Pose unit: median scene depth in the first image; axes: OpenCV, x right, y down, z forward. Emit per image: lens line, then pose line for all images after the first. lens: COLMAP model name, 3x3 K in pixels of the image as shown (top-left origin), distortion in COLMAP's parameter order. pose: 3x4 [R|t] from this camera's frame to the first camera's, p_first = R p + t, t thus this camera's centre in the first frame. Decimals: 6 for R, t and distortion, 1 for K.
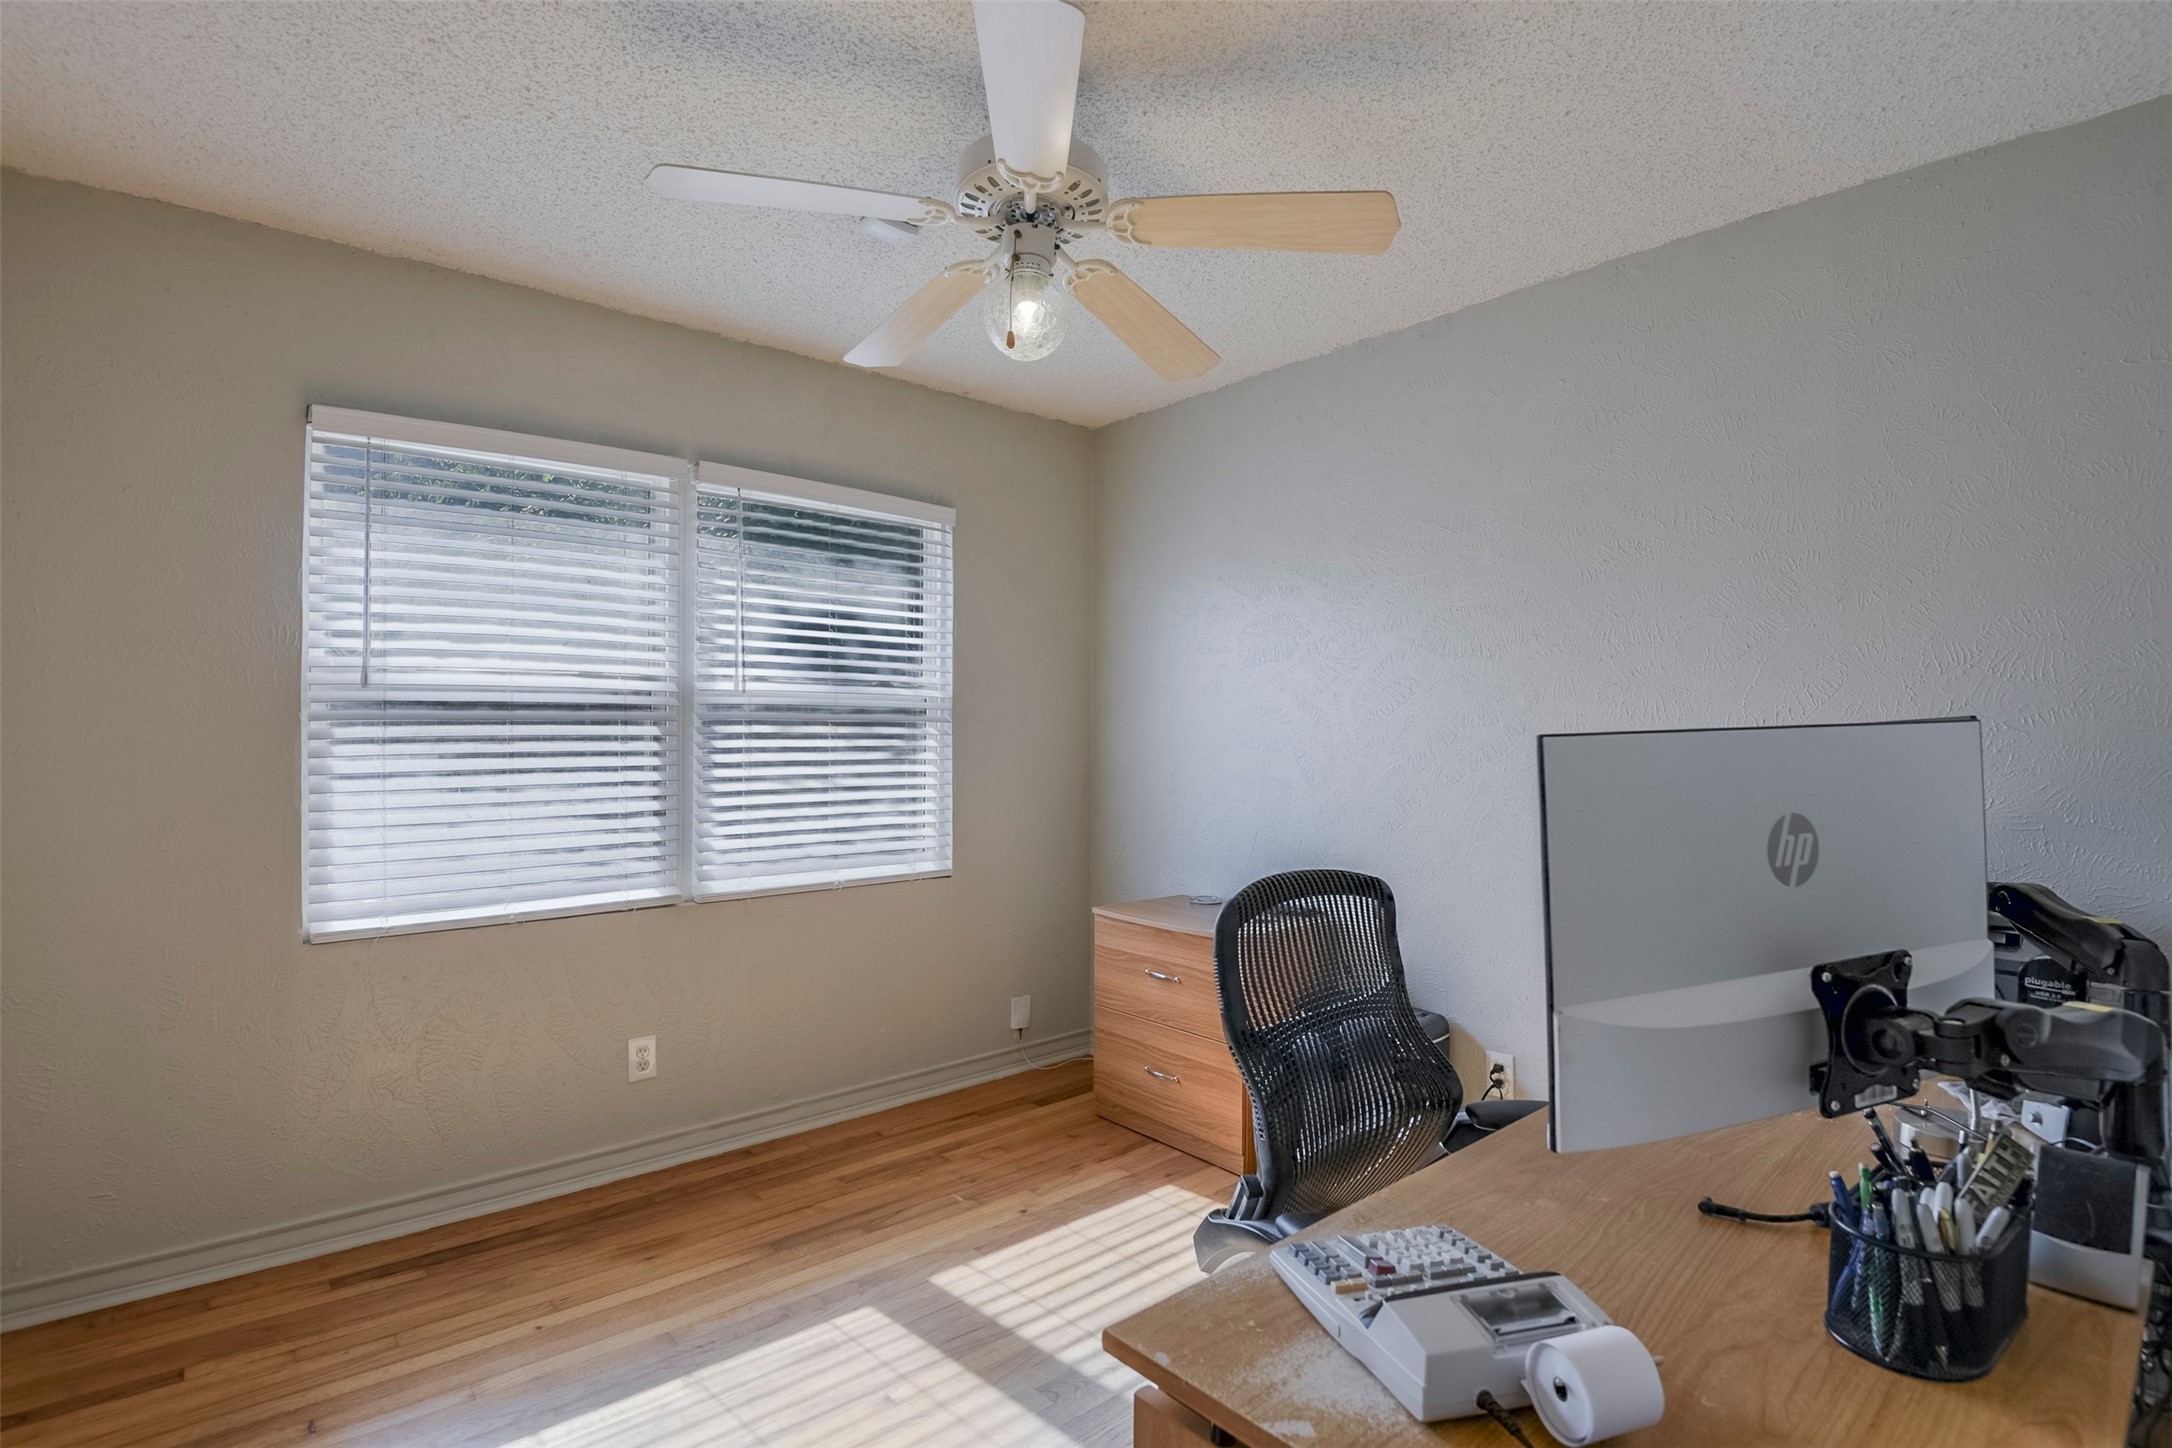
lens RADIAL K [[1010.2, 0, 1086.0], [0, 1010.2, 724.0], [0, 0, 1]] dist [-0.000816, -0.025565]
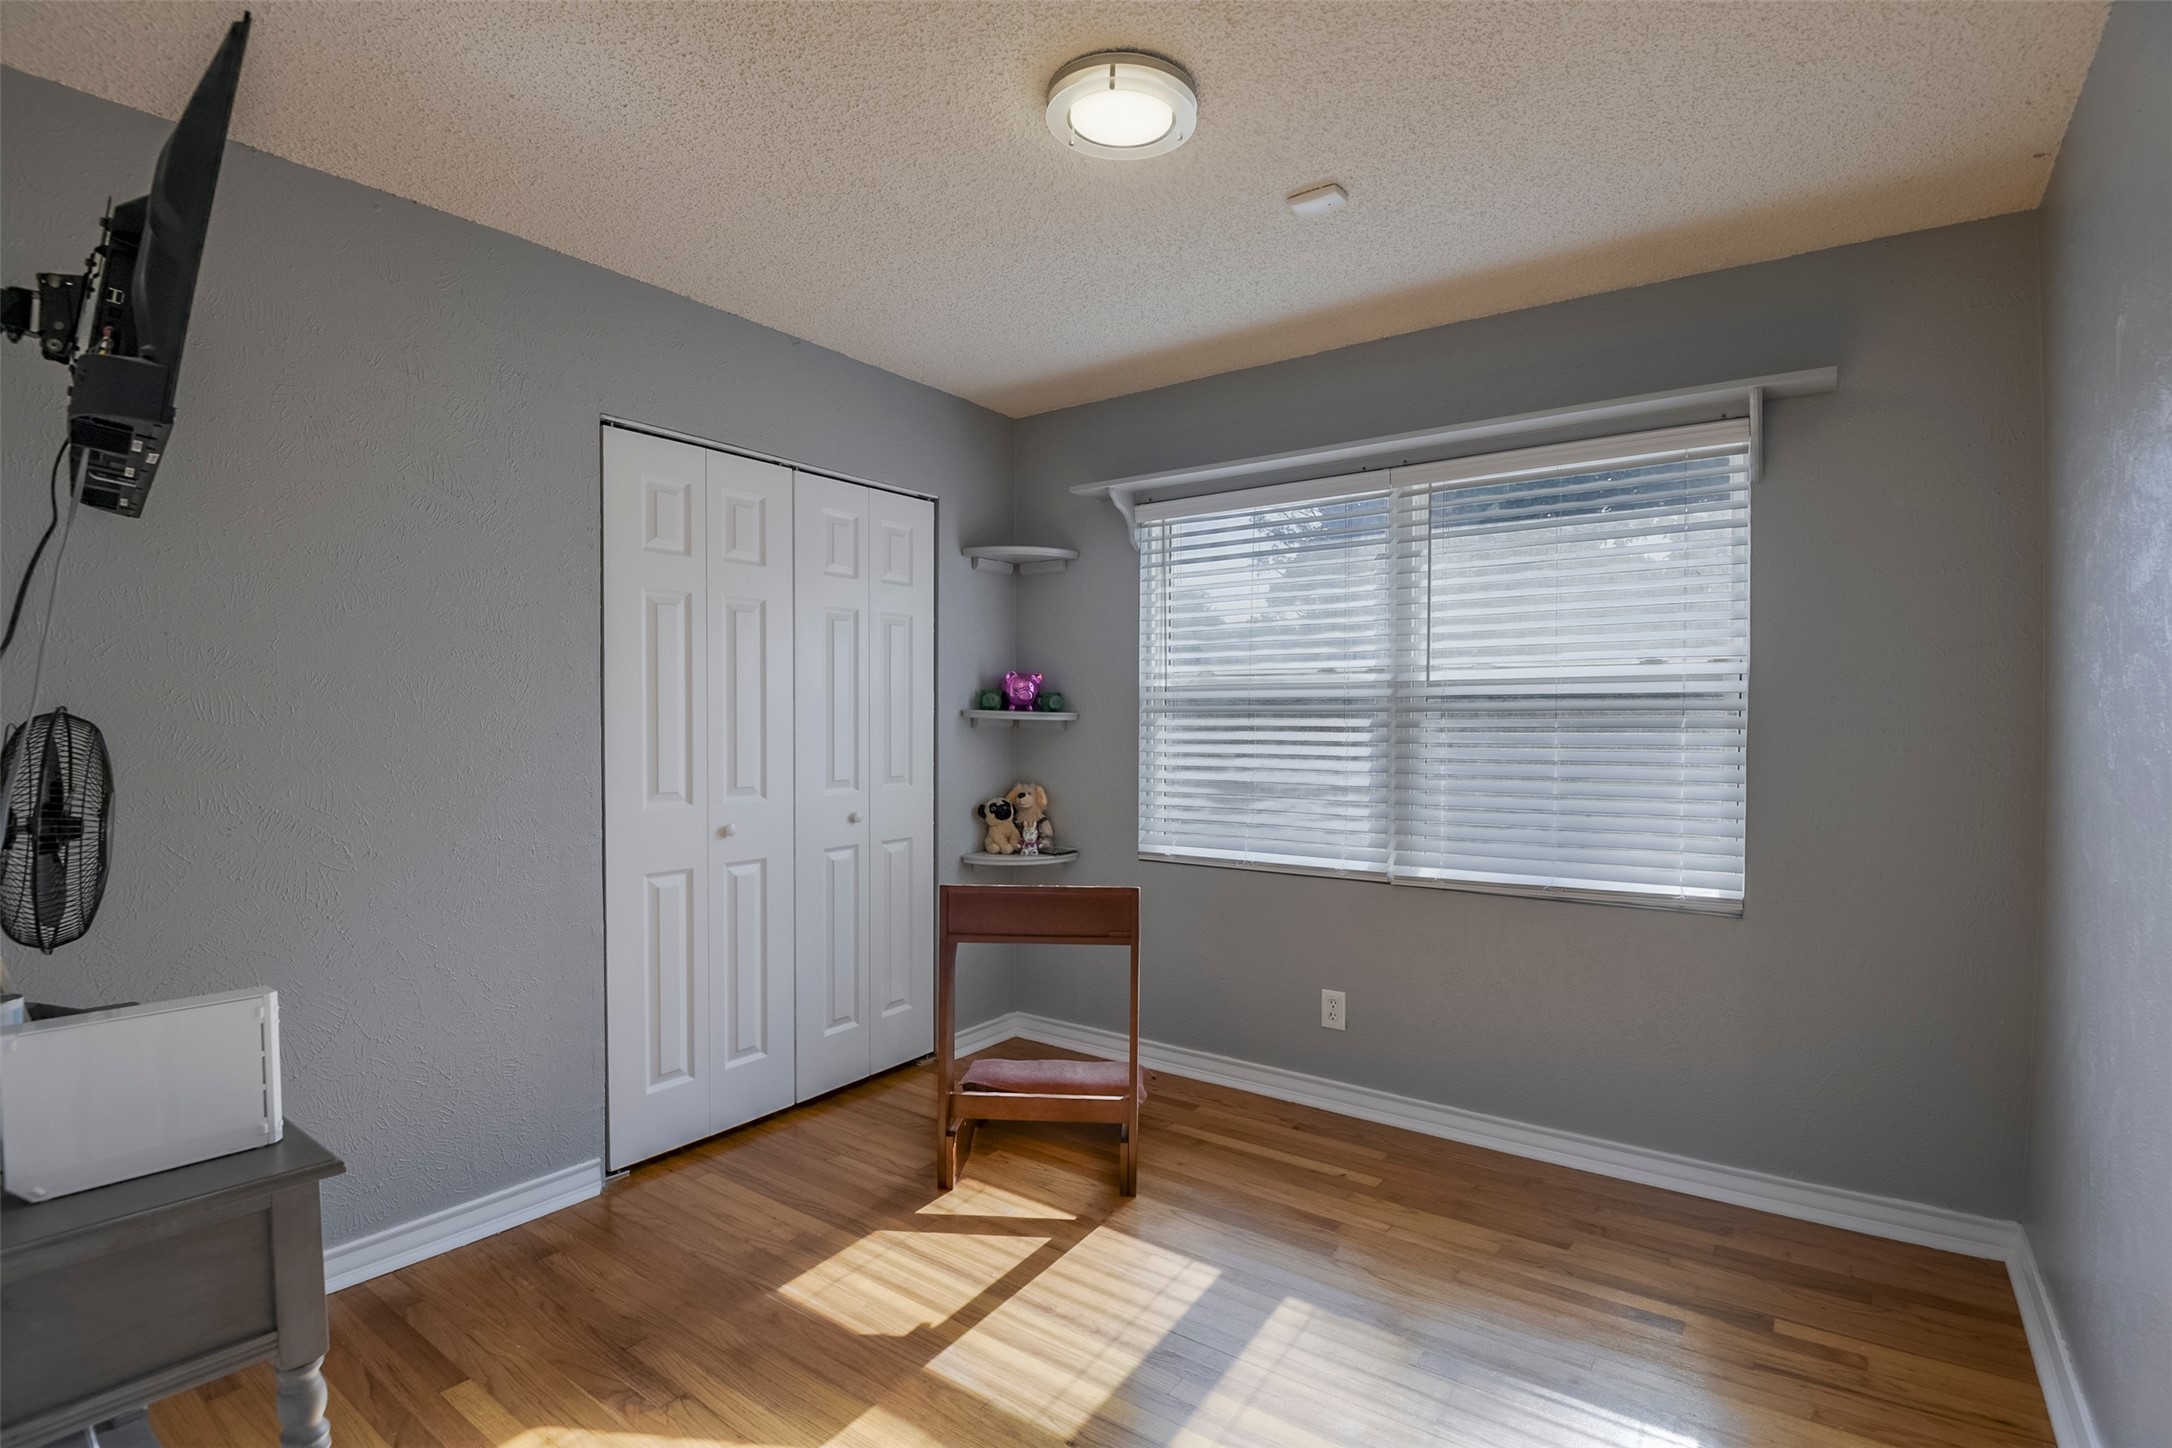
lens RADIAL K [[1010.2, 0, 1086.0], [0, 1010.2, 724.0], [0, 0, 1]] dist [-0.000816, -0.025565]
pose [[0.217151, 0.009311, -0.976094, 0.586470], [0.000456, 0.999953, 0.009640, -0.002415], [0.976138, -0.002538, 0.217137, 0.456780]]
